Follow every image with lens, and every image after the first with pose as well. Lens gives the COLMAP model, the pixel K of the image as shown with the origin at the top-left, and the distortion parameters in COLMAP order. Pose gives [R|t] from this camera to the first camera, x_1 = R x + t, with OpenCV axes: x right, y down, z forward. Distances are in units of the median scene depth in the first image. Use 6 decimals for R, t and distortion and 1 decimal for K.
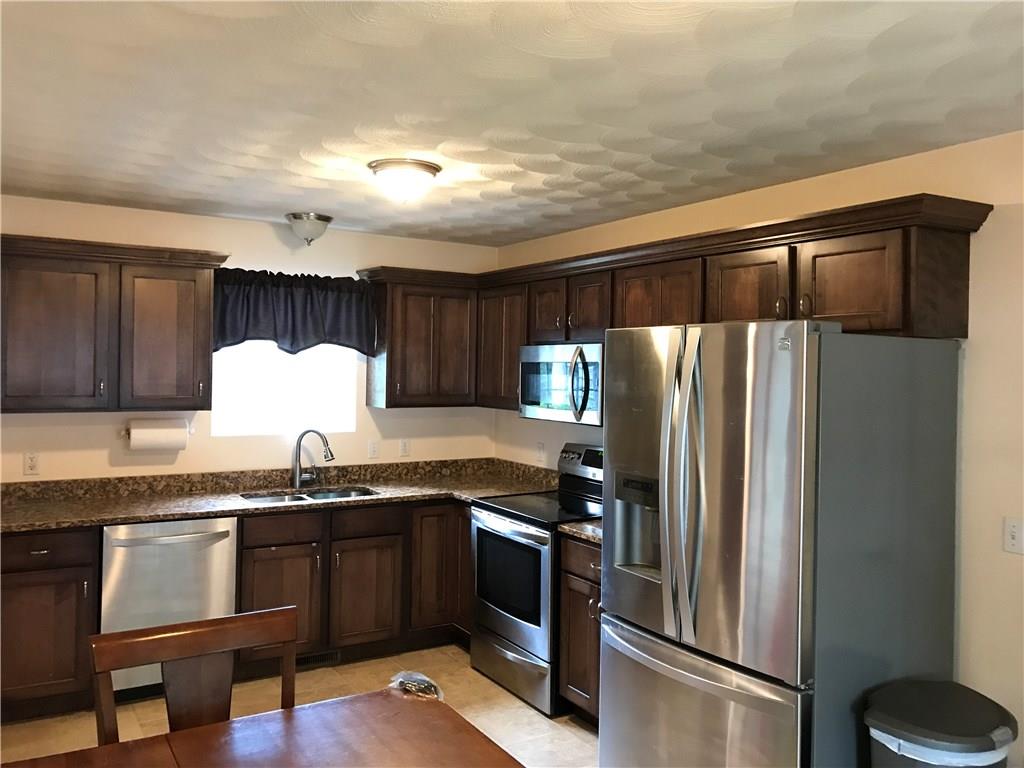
lens RADIAL K [[832.1, 0, 512.0], [0, 832.1, 384.0], [0, 0, 1]] dist [0.063269, -0.088236]
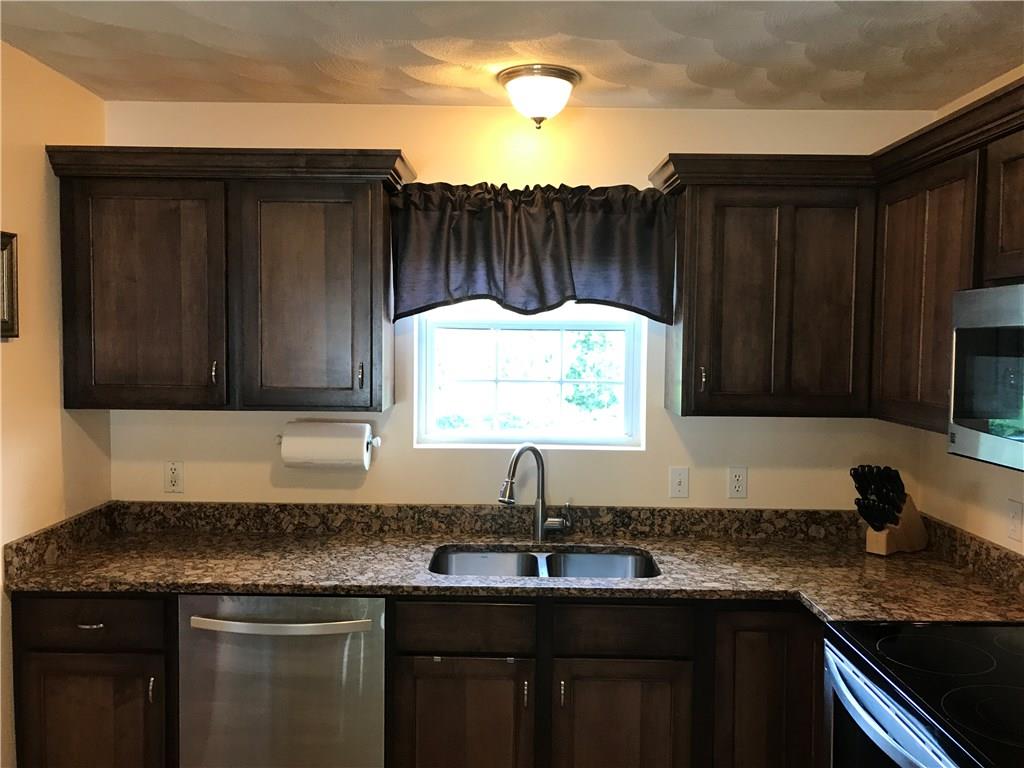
lens RADIAL K [[832.1, 0, 512.0], [0, 832.1, 384.0], [0, 0, 1]] dist [0.063269, -0.088236]
pose [[0.848904, 0.022722, -0.528059, 0.047425], [-0.008312, 0.999526, 0.029646, -0.008025], [0.528482, -0.020777, 0.848690, 0.503944]]
